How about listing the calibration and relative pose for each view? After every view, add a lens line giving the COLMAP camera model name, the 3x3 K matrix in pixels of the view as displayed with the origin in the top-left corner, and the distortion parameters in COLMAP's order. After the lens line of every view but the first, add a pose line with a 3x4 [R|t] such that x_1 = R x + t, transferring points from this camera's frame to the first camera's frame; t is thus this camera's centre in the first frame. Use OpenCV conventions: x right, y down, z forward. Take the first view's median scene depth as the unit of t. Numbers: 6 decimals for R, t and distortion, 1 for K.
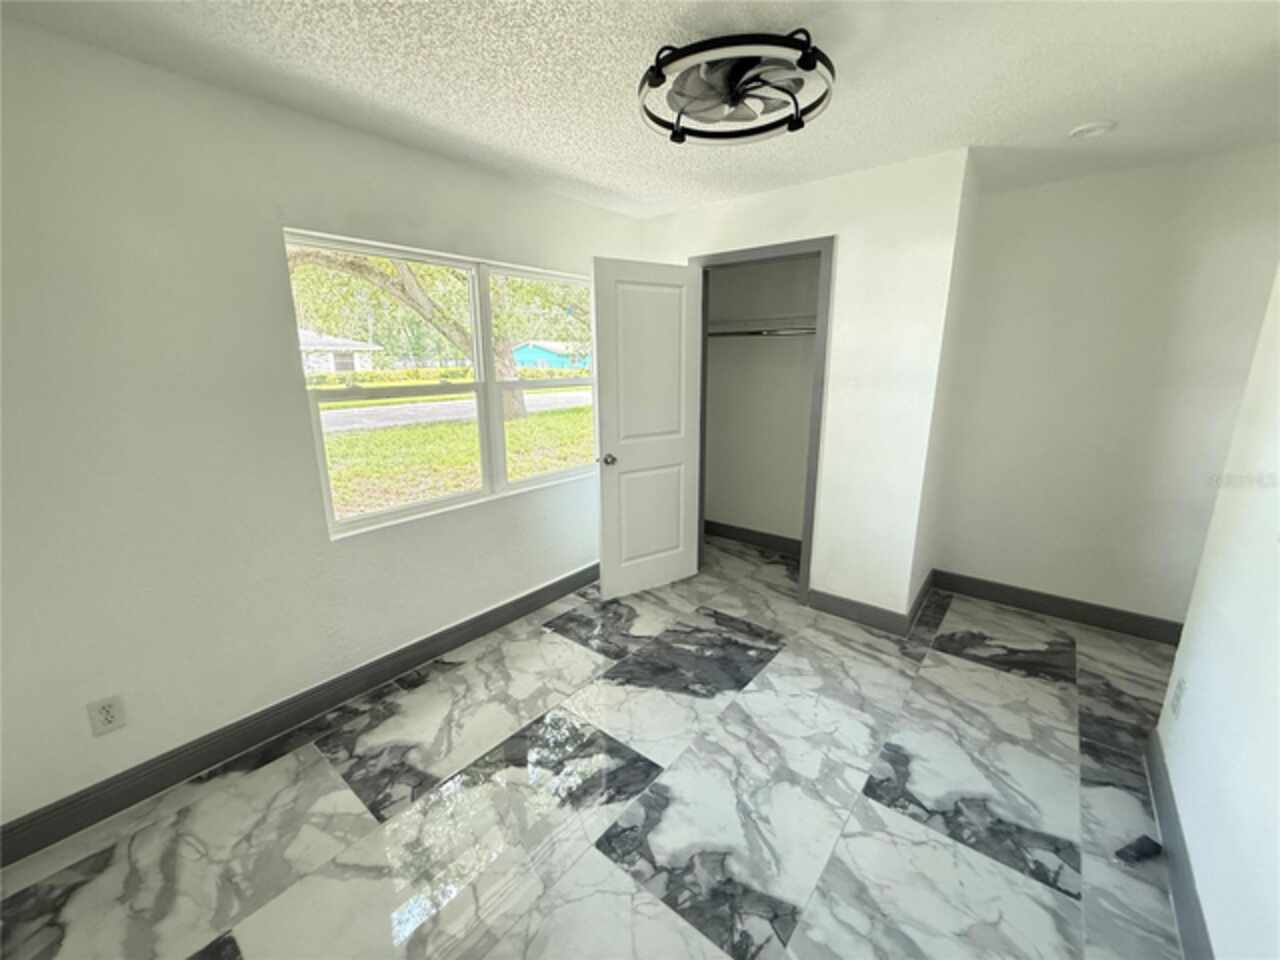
lens RADIAL K [[514.9, 0, 634.5], [0, 514.9, 478.1], [0, 0, 1]] dist [-0.000773, -0.000123]
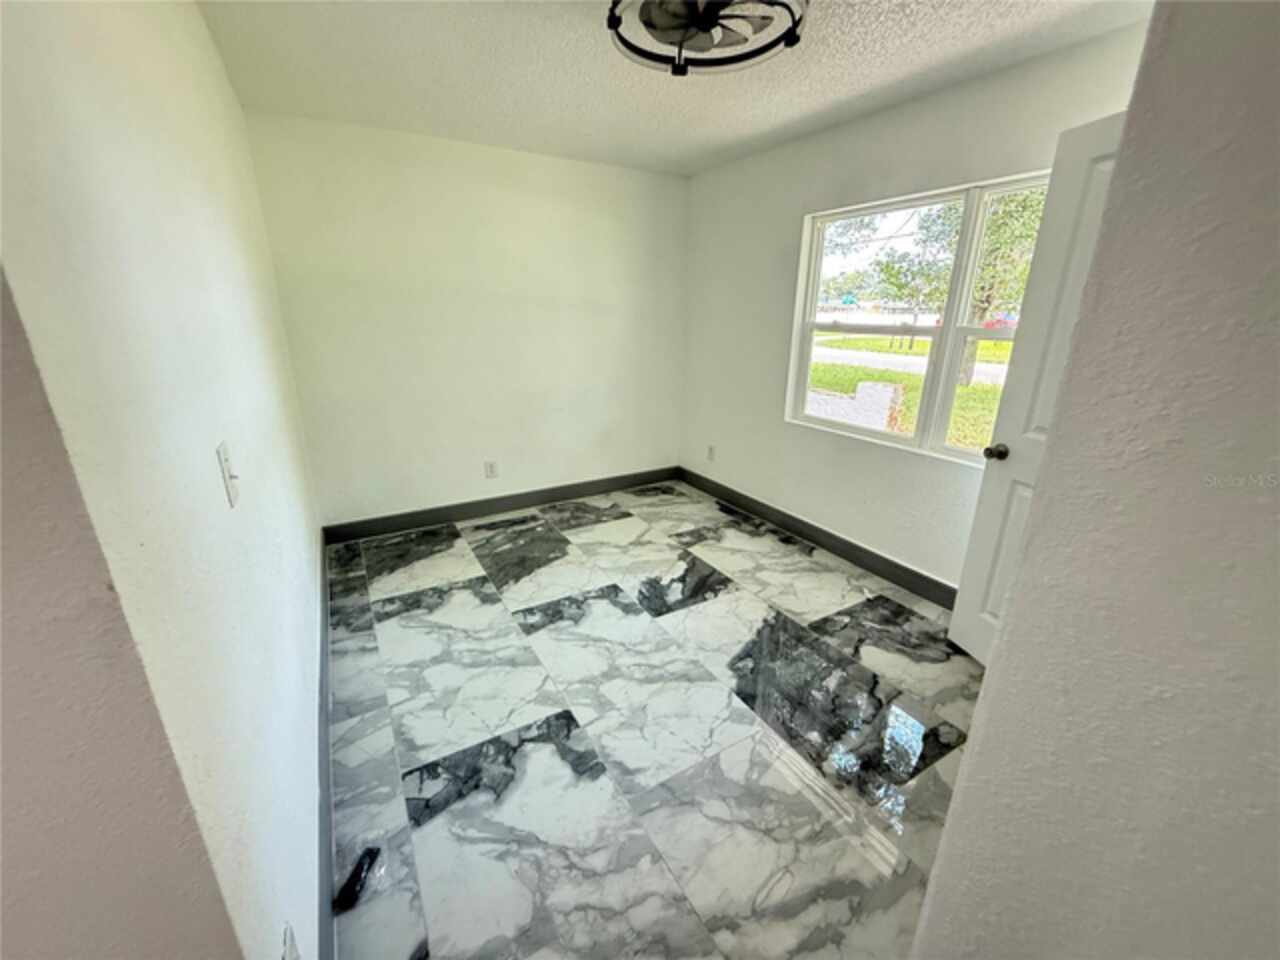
lens RADIAL K [[514.9, 0, 634.5], [0, 514.9, 478.1], [0, 0, 1]] dist [-0.000773, -0.000123]
pose [[-0.352015, 0.296187, -0.887896, 1.024873], [-0.216113, 0.897261, 0.384991, -0.228431], [0.910703, 0.327408, -0.251839, 1.049081]]
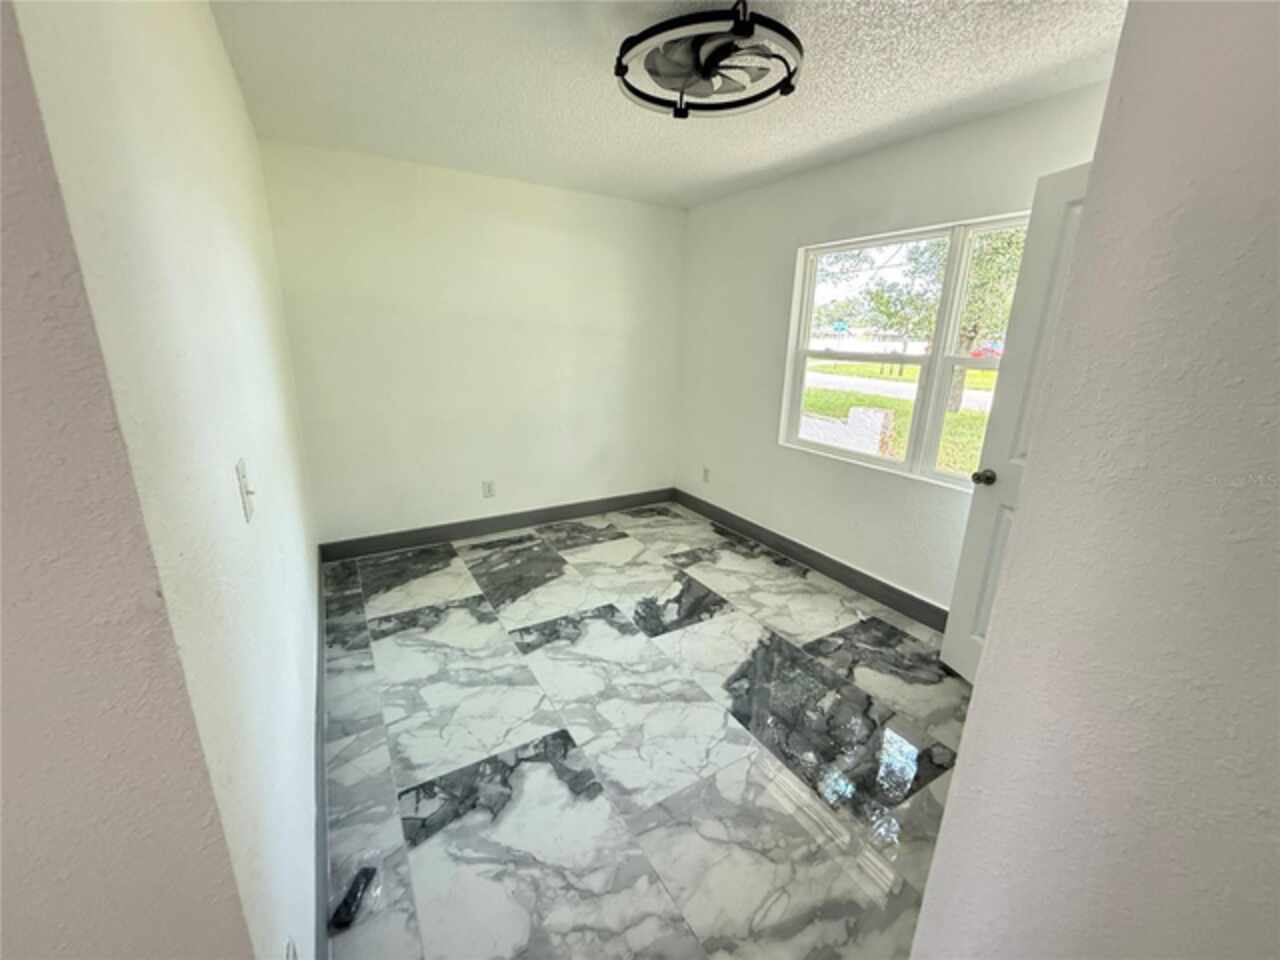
lens RADIAL K [[514.9, 0, 634.5], [0, 514.9, 478.1], [0, 0, 1]] dist [-0.000773, -0.000123]
pose [[-0.343085, 0.255445, -0.903903, 1.047951], [-0.230914, 0.909842, 0.344769, -0.233094], [0.910479, 0.327009, -0.253167, 1.044654]]
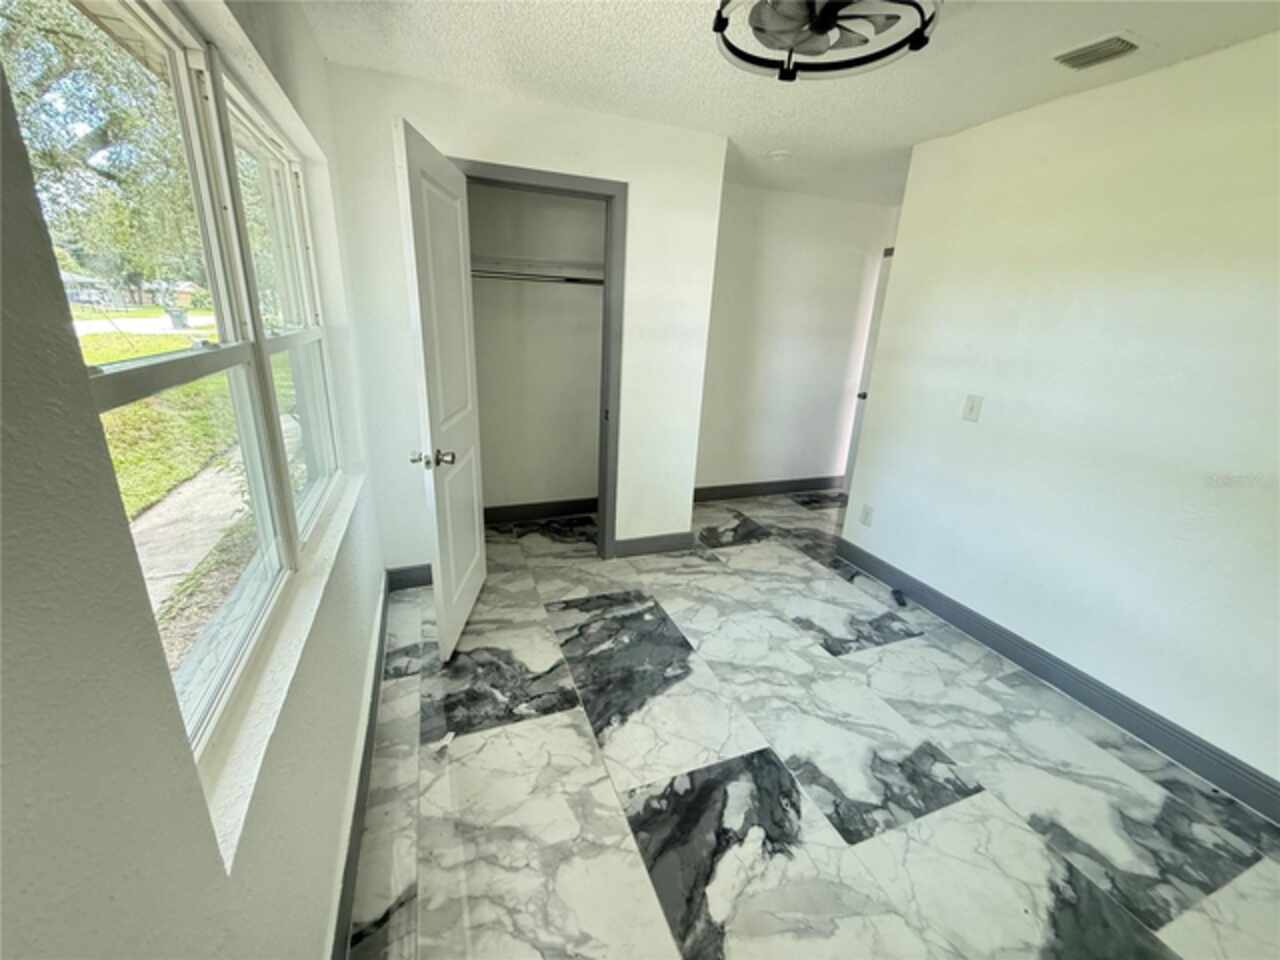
lens RADIAL K [[513.0, 0, 639.9], [0, 513.0, 478.5], [0, 0, 1]] dist [0.002964, 0.000100]
pose [[0.485553, -0.239336, 0.840807, -0.679947], [0.151771, 0.970267, 0.188541, -0.133981], [-0.860932, 0.036064, 0.507440, 0.627813]]
